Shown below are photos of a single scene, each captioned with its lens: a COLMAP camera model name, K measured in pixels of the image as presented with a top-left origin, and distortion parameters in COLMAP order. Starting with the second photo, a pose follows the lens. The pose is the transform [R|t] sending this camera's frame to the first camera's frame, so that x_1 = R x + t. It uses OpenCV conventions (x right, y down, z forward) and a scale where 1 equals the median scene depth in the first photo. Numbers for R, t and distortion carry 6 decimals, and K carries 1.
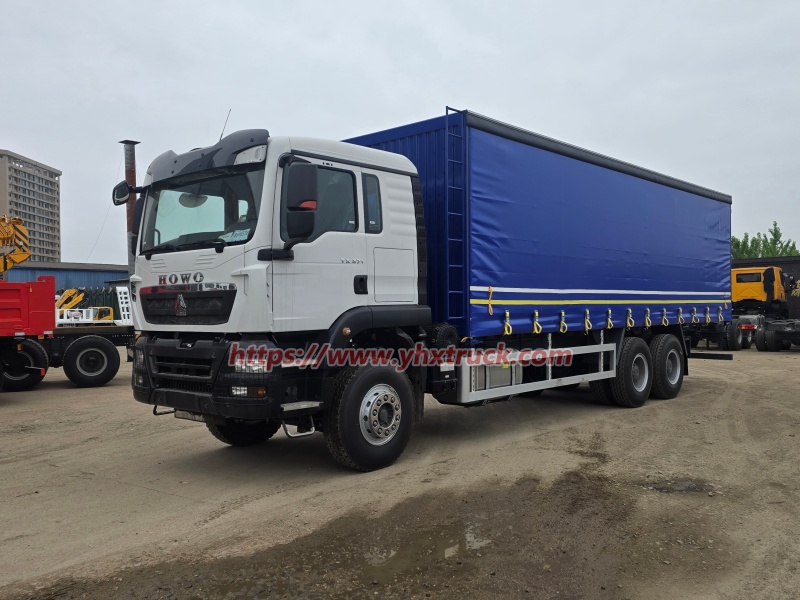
lens RADIAL K [[742.7, 0, 417.7], [0, 742.7, 314.5], [0, 0, 1]] dist [0.000832, -0.002148]
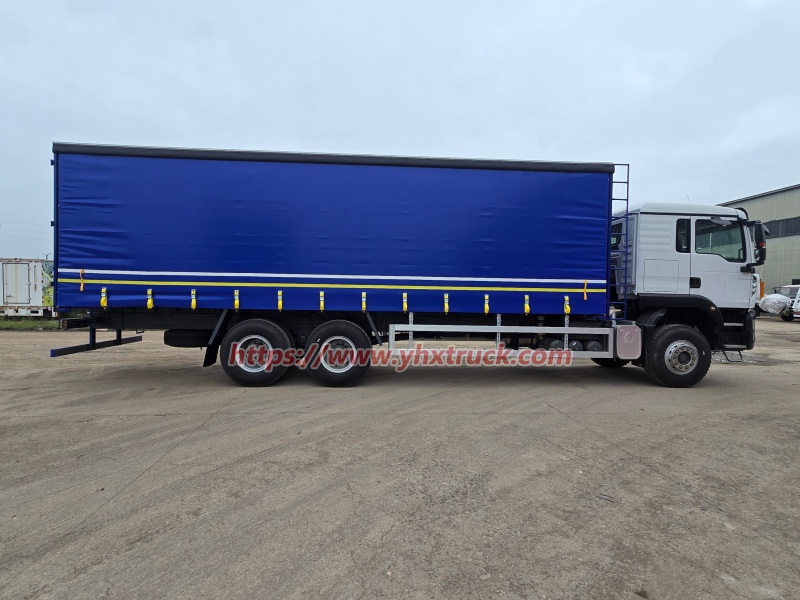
lens RADIAL K [[315.0, 0, 400.0], [0, 315.0, 300.0], [0, 0, 1]] dist [0.001249, 0.000010]
pose [[0.691007, 0.045313, -0.721426, 0.896955], [-0.032667, 0.998971, 0.031457, -0.019180], [0.722109, 0.001830, 0.691777, 1.015057]]
